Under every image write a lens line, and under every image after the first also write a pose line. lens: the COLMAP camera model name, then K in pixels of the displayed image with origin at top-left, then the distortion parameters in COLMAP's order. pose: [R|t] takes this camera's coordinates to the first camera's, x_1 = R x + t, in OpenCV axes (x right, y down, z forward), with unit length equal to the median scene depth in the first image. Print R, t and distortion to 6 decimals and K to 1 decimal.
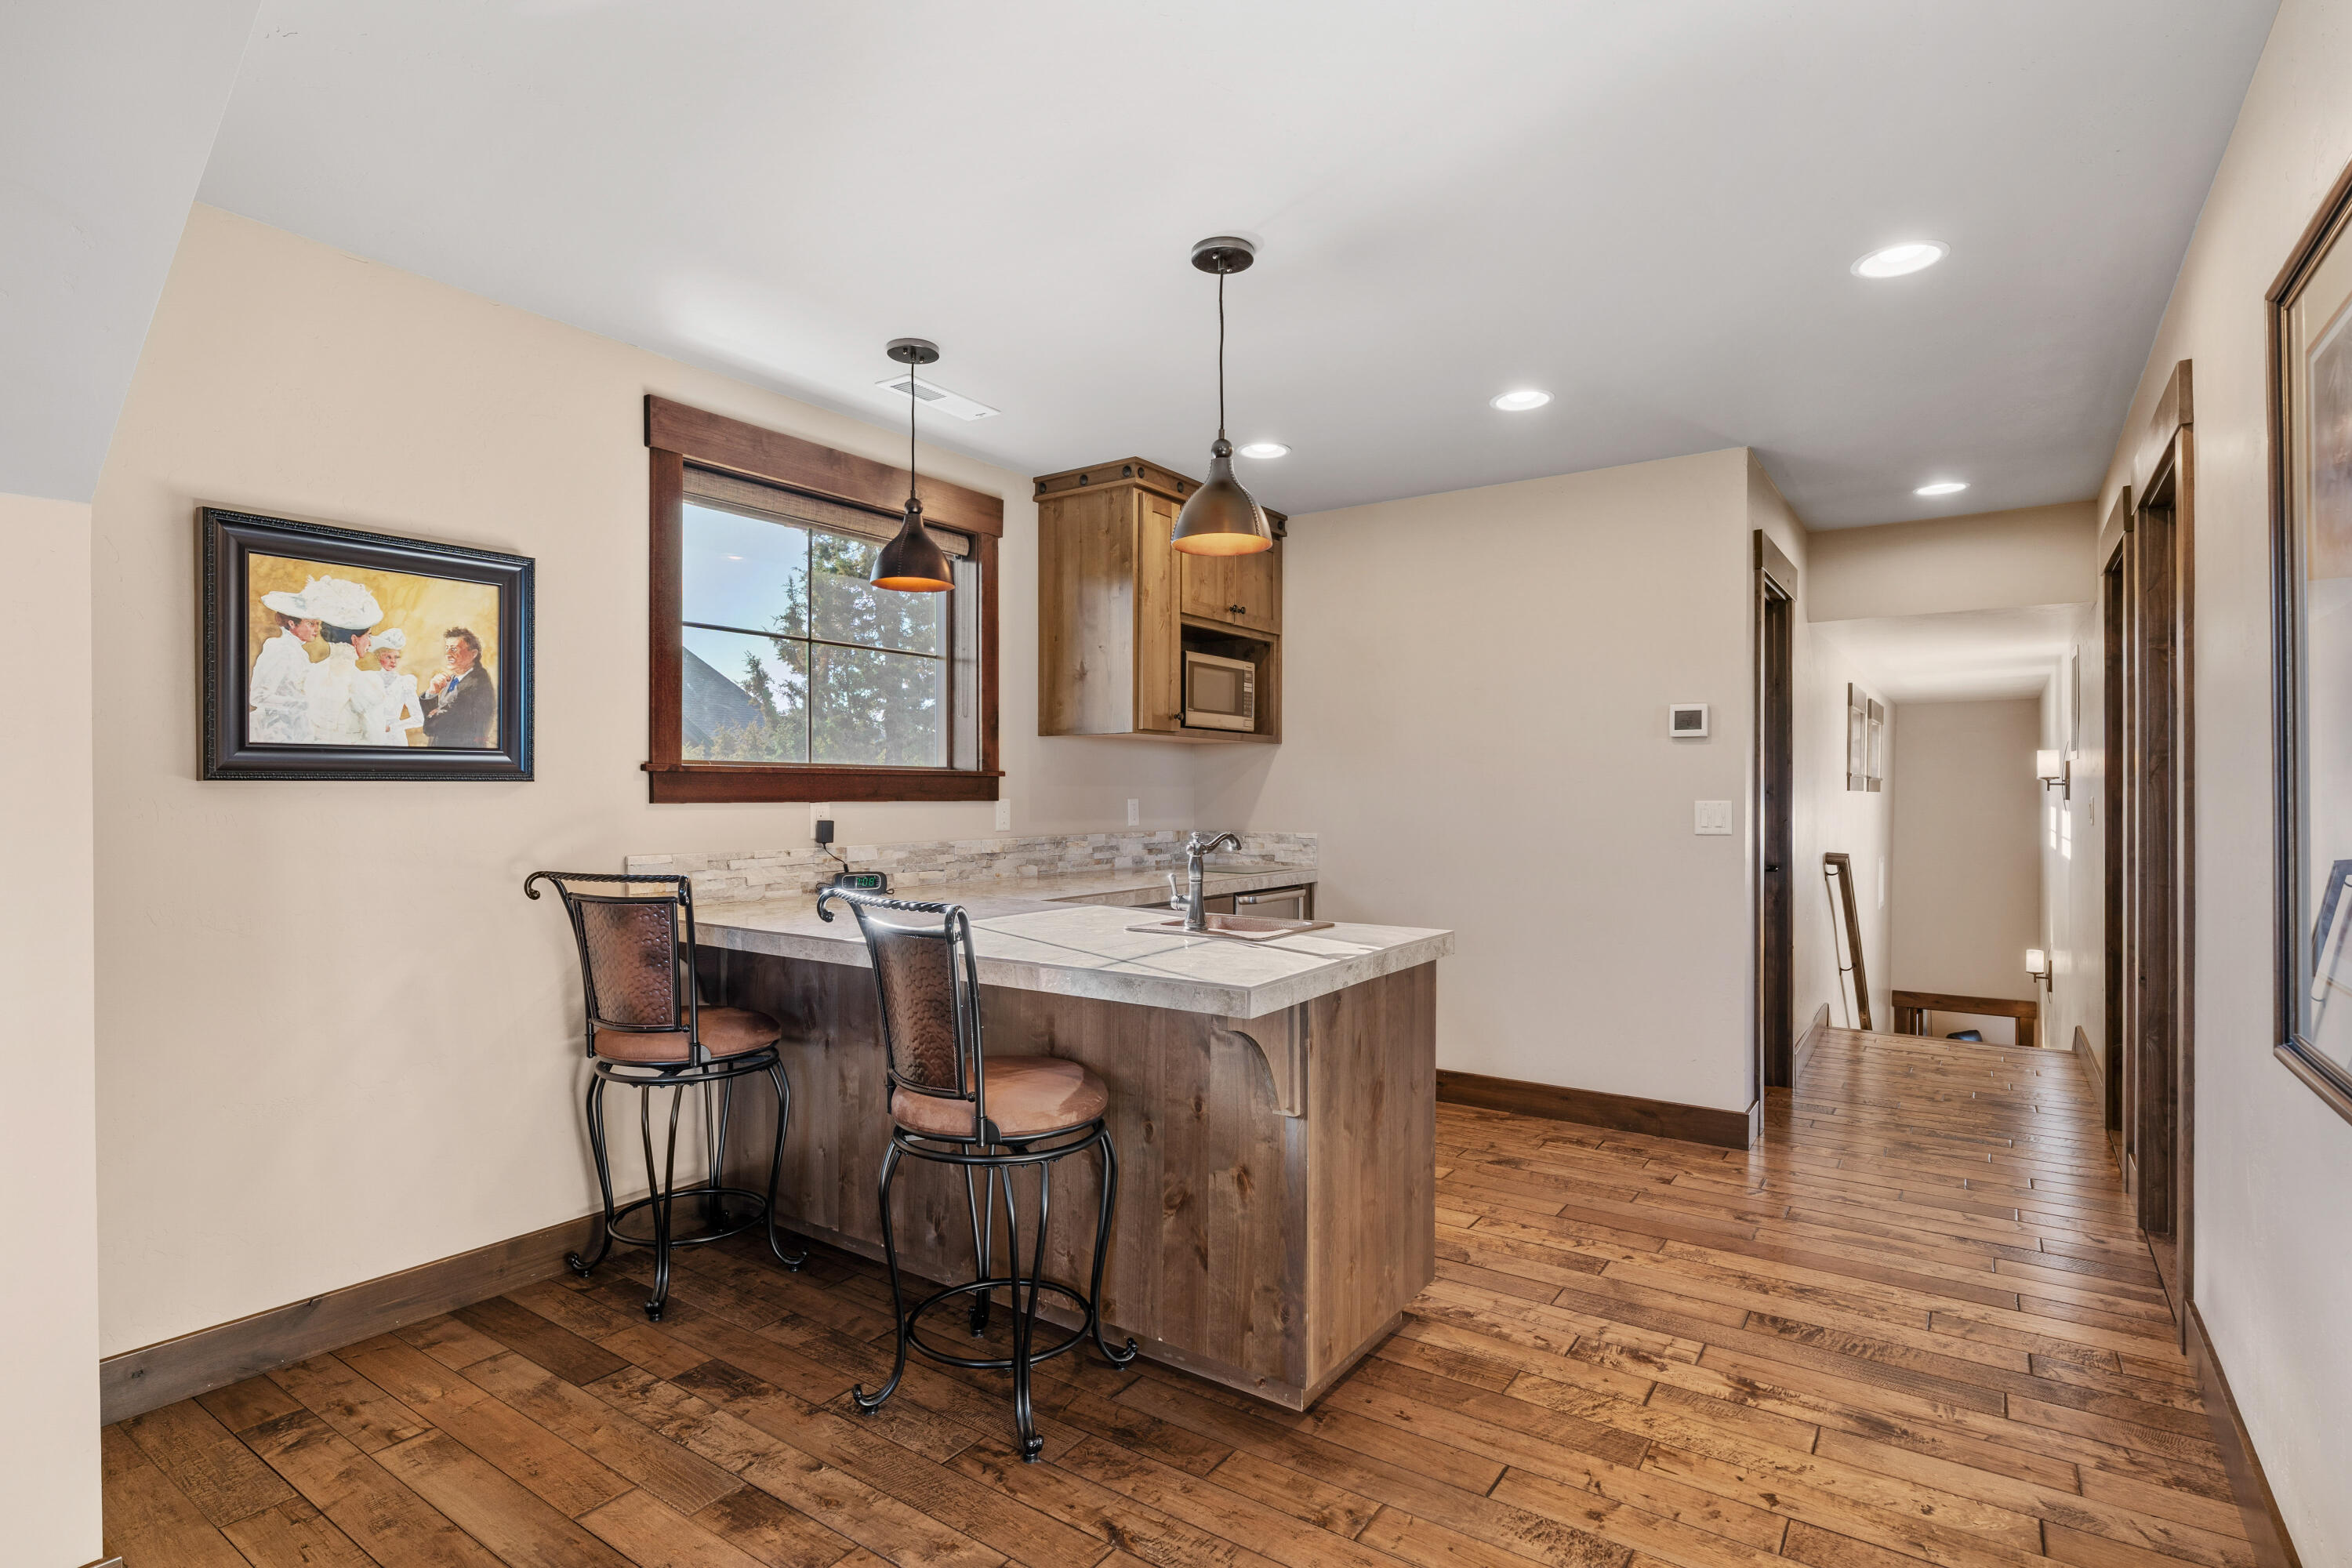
lens RADIAL K [[1134.2, 0, 1178.1], [0, 1134.2, 796.7], [0, 0, 1]] dist [-0.004427, -0.000203]
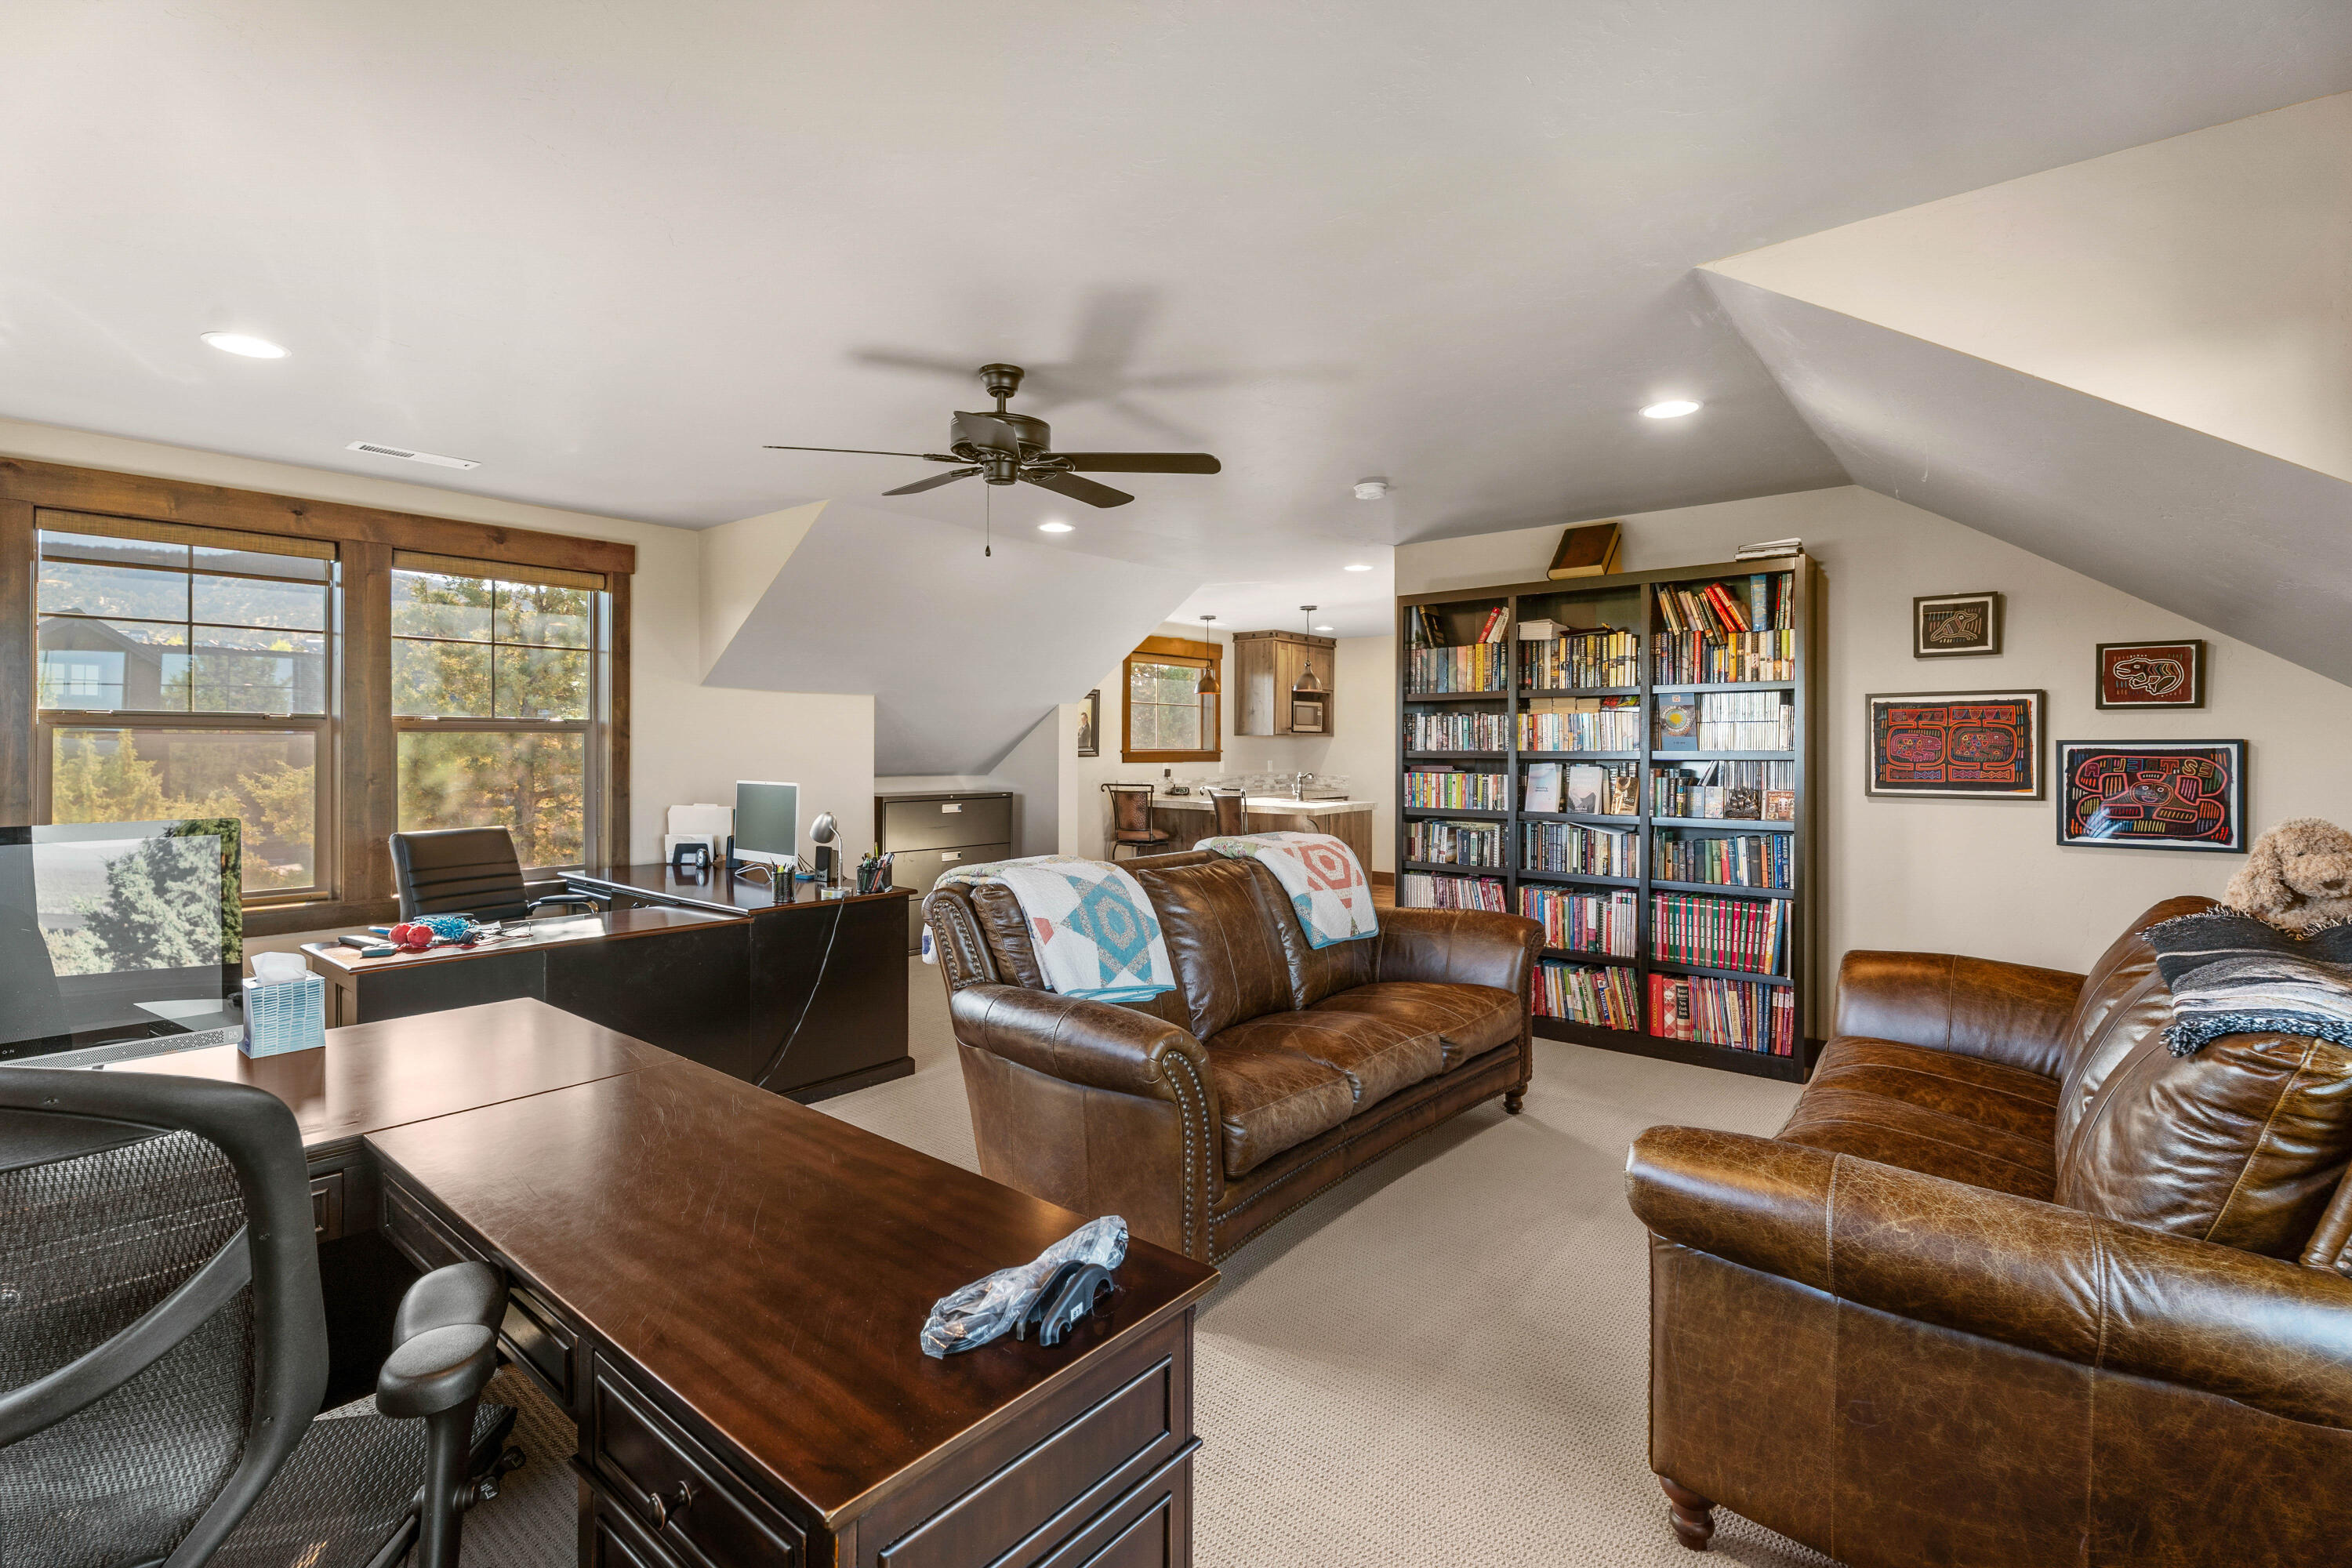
lens RADIAL K [[1061.7, 0, 1175.4], [0, 1061.7, 764.8], [0, 0, 1]] dist [-0.000544, 0.000242]
pose [[0.996388, -0.000488, -0.084918, -0.056007], [0.001753, 0.999889, 0.014822, -0.024910], [0.084901, -0.014917, 0.996278, -1.391220]]
